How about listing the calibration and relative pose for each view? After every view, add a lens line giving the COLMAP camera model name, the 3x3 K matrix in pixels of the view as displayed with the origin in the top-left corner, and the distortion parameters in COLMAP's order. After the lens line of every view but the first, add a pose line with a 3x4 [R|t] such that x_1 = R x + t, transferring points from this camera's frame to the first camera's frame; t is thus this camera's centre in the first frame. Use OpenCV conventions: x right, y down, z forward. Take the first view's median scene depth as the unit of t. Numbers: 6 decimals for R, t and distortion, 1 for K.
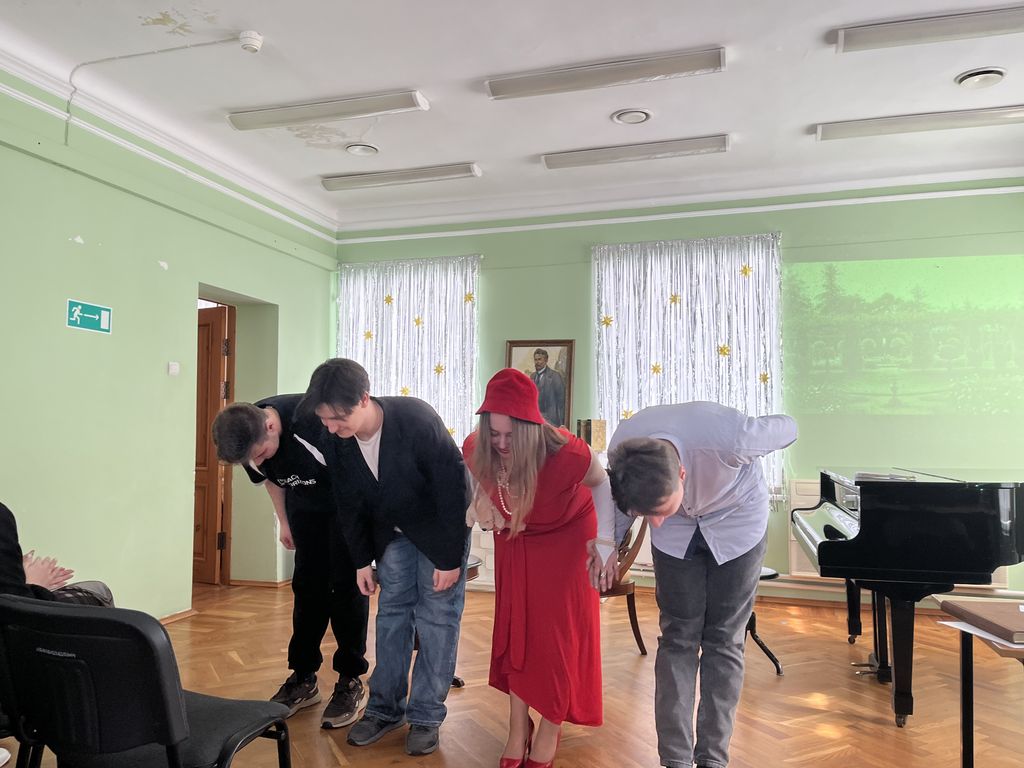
lens RADIAL K [[771.1, 0, 505.4], [0, 771.1, 390.0], [0, 0, 1]] dist [0.044228, -0.055839]
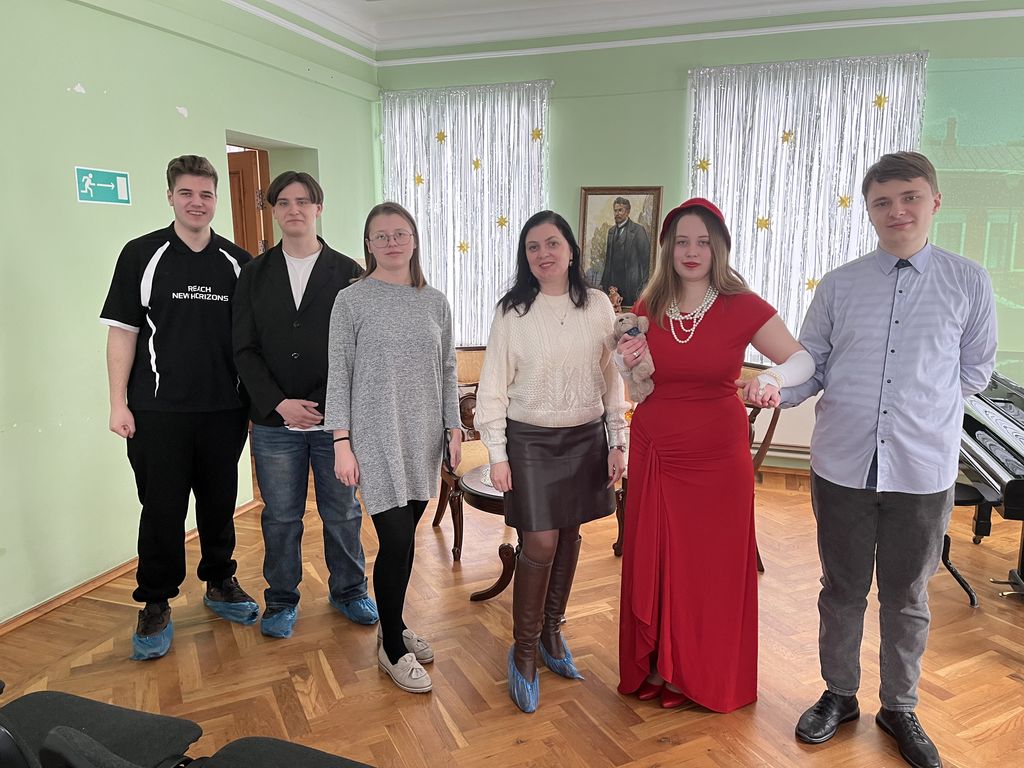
lens RADIAL K [[771.1, 0, 511.2], [0, 771.1, 388.9], [0, 0, 1]] dist [0.044228, -0.055839]
pose [[0.999711, -0.002478, -0.023898, -0.062422], [0.008162, 0.970537, 0.240814, -0.059871], [0.022598, -0.240940, 0.970277, 0.117471]]
